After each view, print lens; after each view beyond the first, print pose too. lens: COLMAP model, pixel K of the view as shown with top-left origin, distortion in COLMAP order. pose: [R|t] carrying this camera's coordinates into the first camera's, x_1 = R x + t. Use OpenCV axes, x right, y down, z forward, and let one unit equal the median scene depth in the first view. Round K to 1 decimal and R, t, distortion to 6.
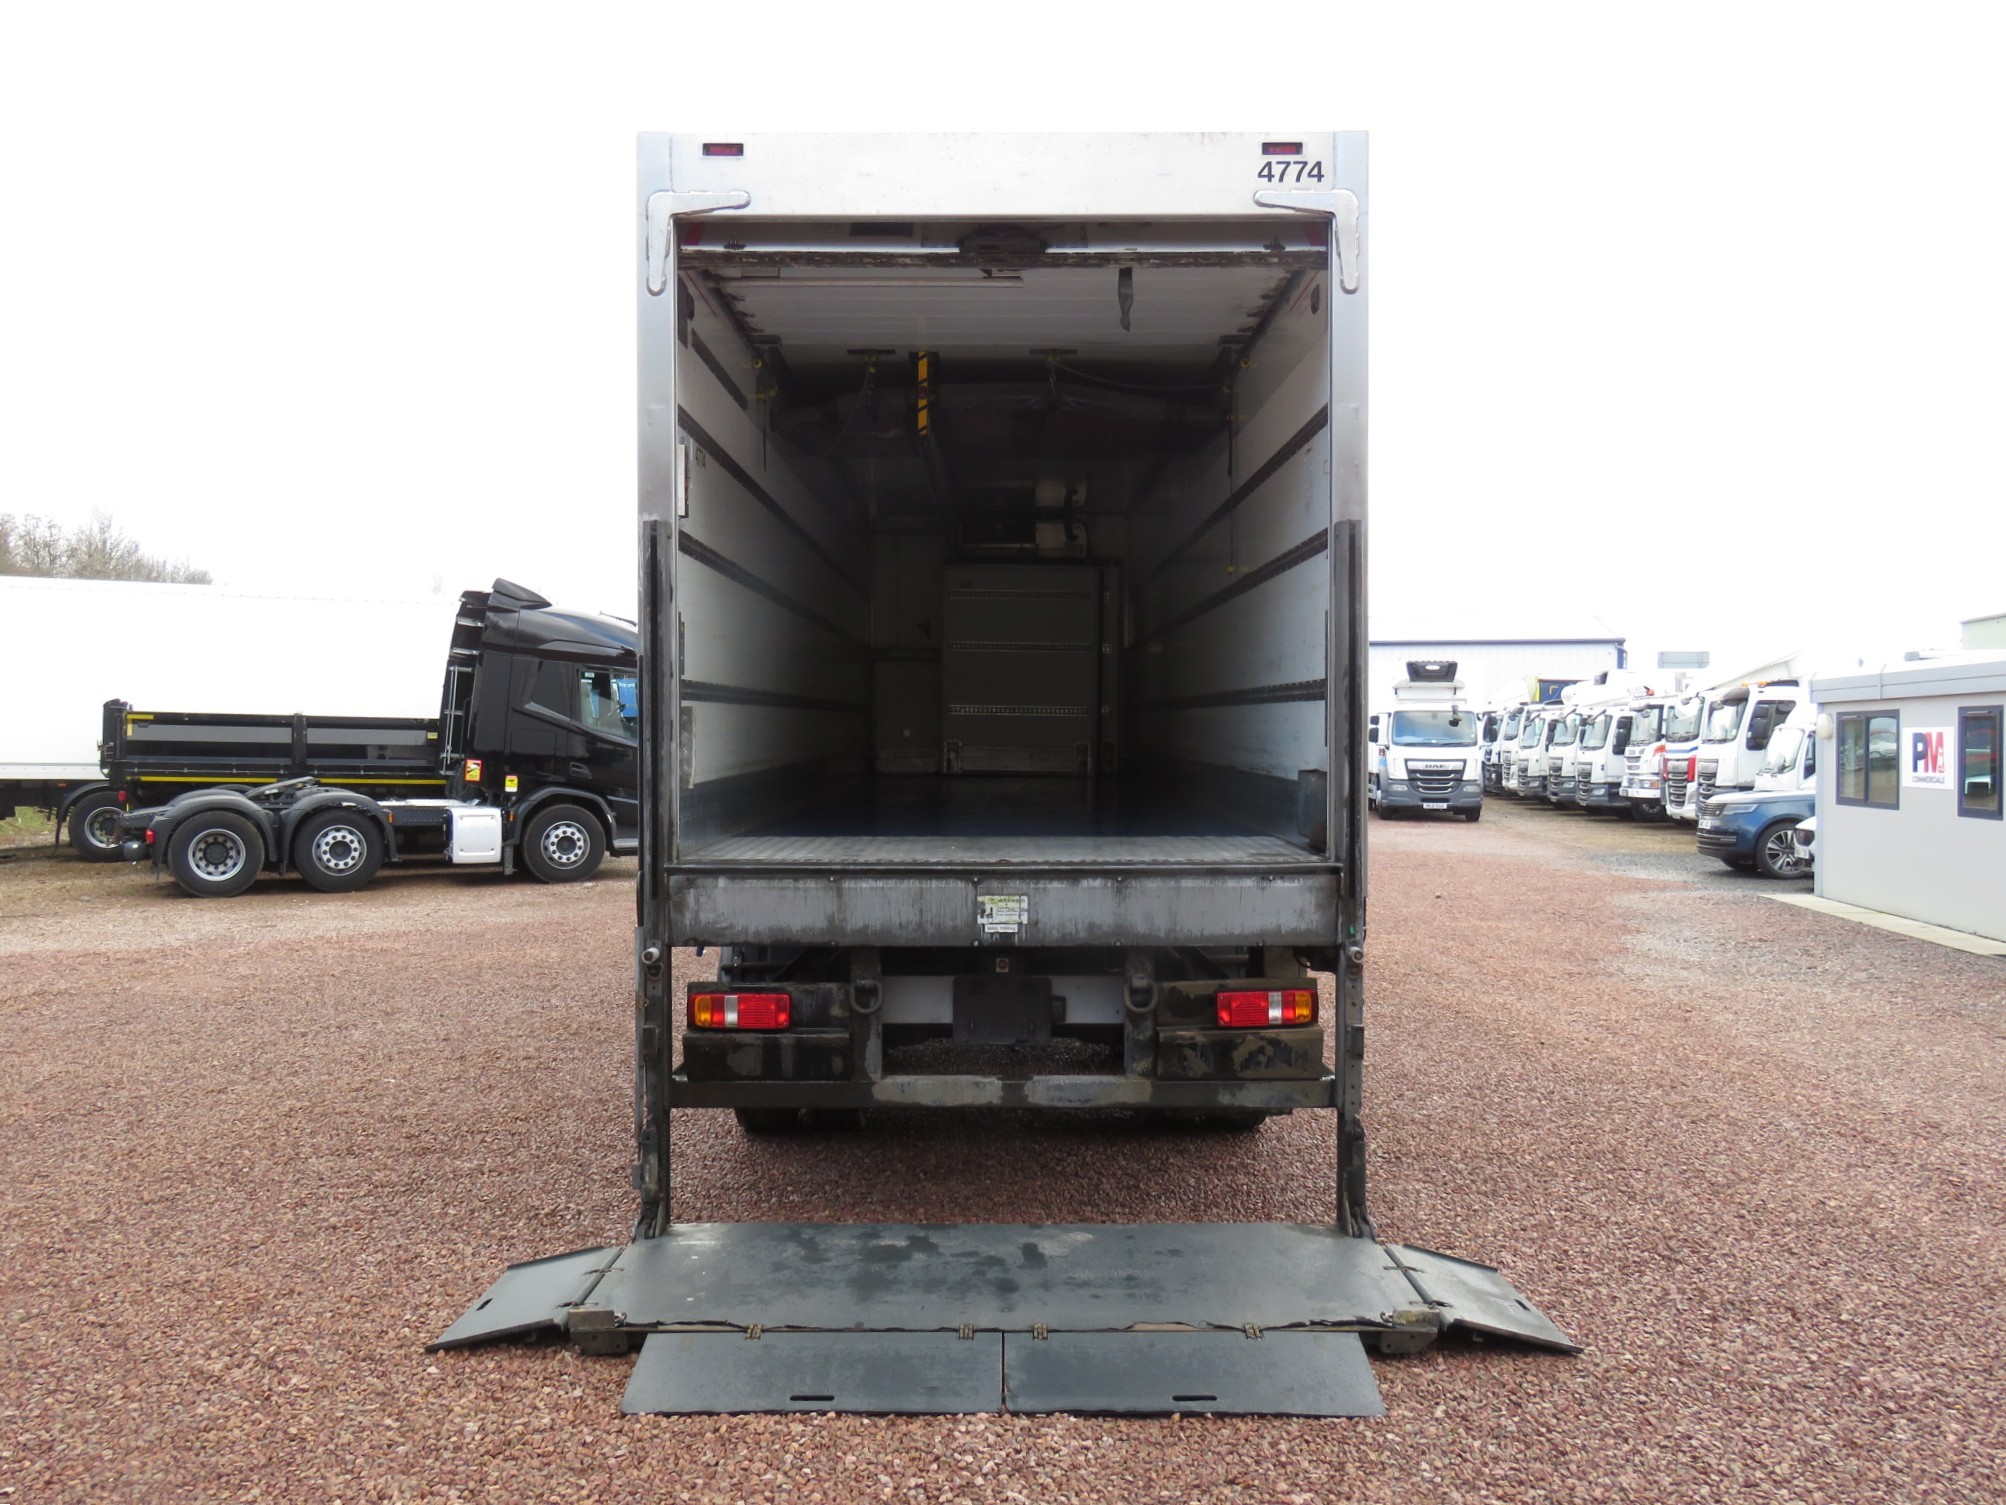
lens RADIAL K [[1761.7, 0, 1003.0], [0, 1761.7, 752.5], [0, 0, 1]] dist [0.005753, 0.004568]
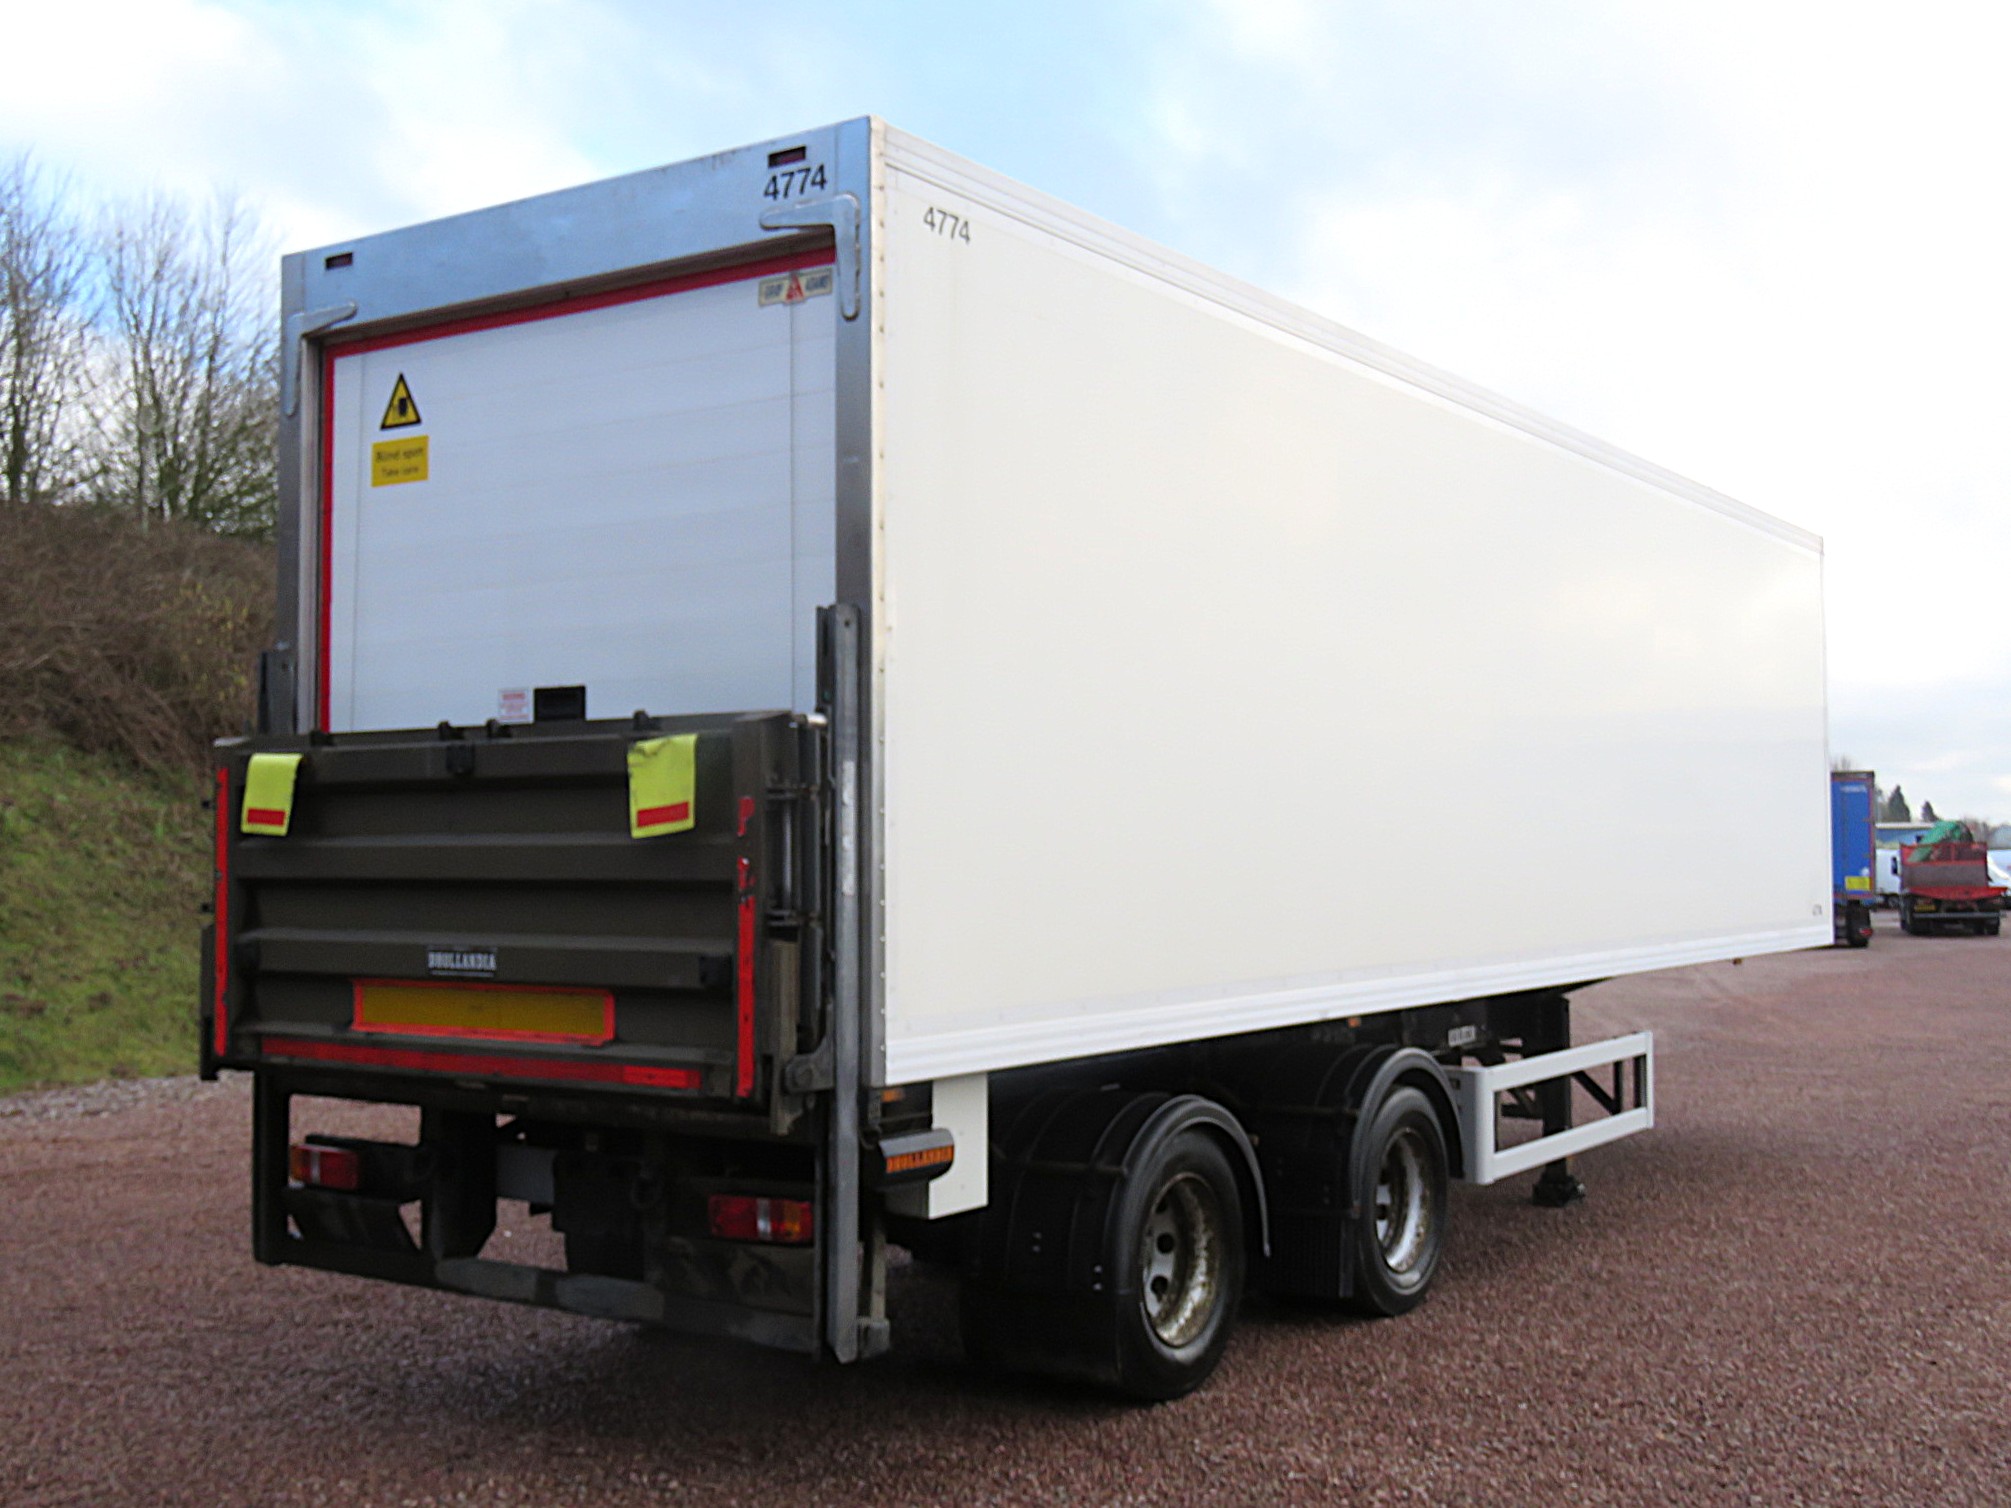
lens RADIAL K [[2188.8, 0, 1010.9], [0, 2188.8, 731.9], [0, 0, 1]] dist [0.019361, 0.018302]
pose [[0.822623, -0.027636, -0.567915, 0.553897], [-0.007443, 0.998209, -0.059357, -0.011462], [0.568538, 0.053055, 0.820944, 0.162317]]
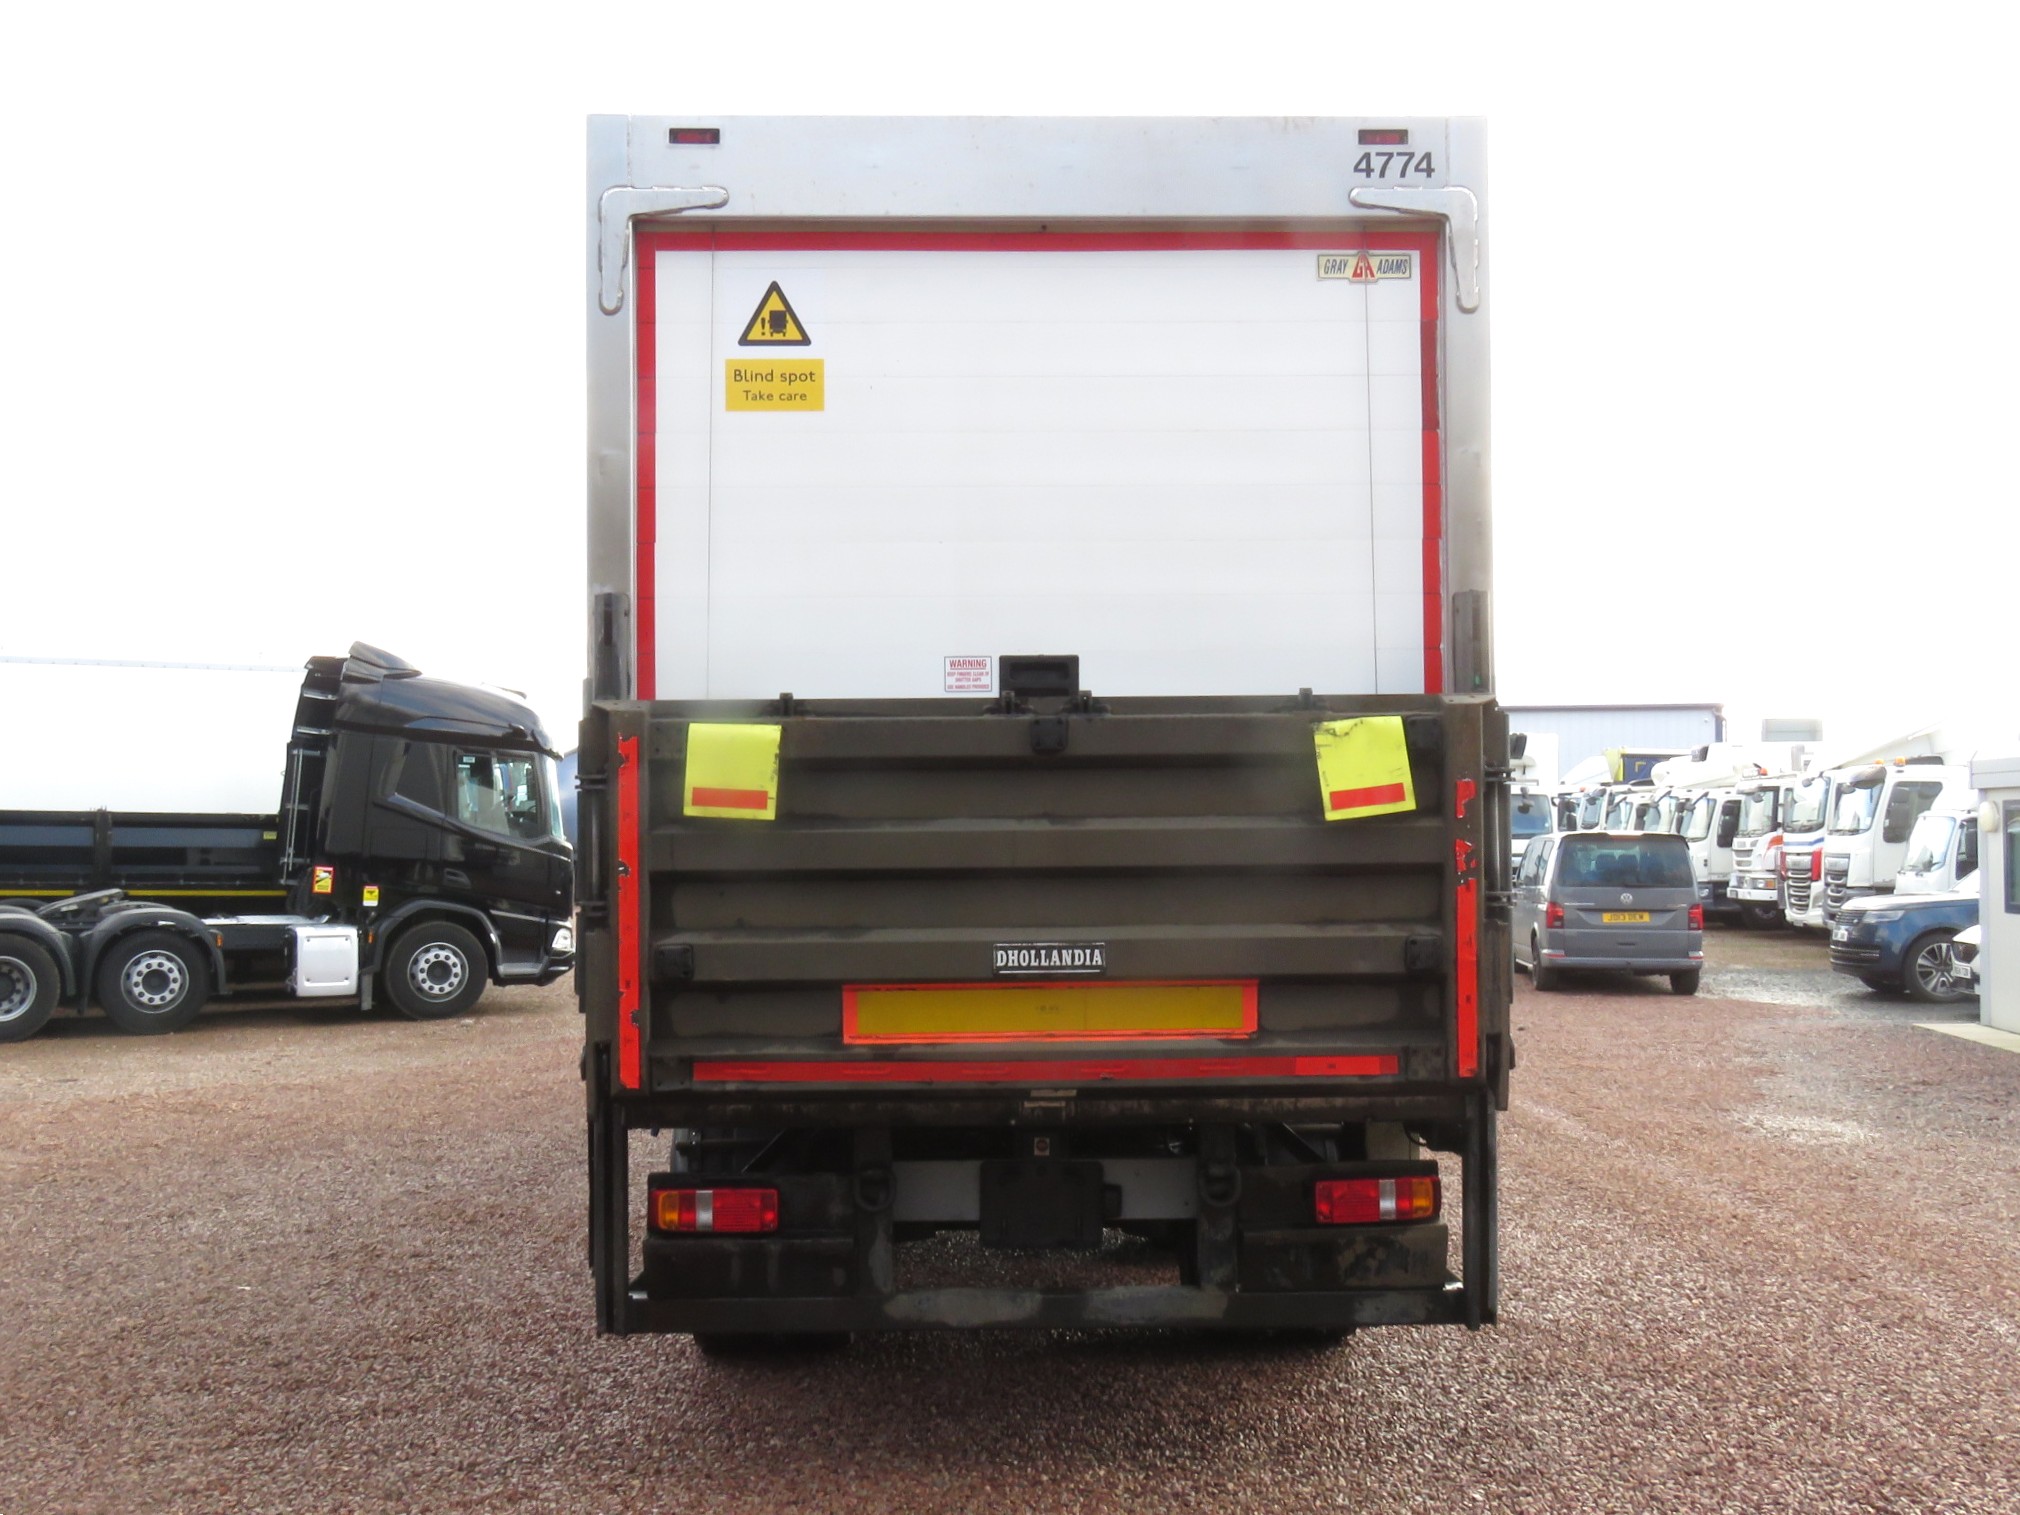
lens RADIAL K [[2160.9, 0, 1010.0], [0, 2160.9, 757.5], [0, 0, 1]] dist [0.001512, 0.004025]
pose [[0.999574, -0.004710, 0.028809, -0.030031], [0.005774, 0.999300, -0.036962, -0.013591], [-0.028615, 0.037112, 0.998901, 0.012057]]
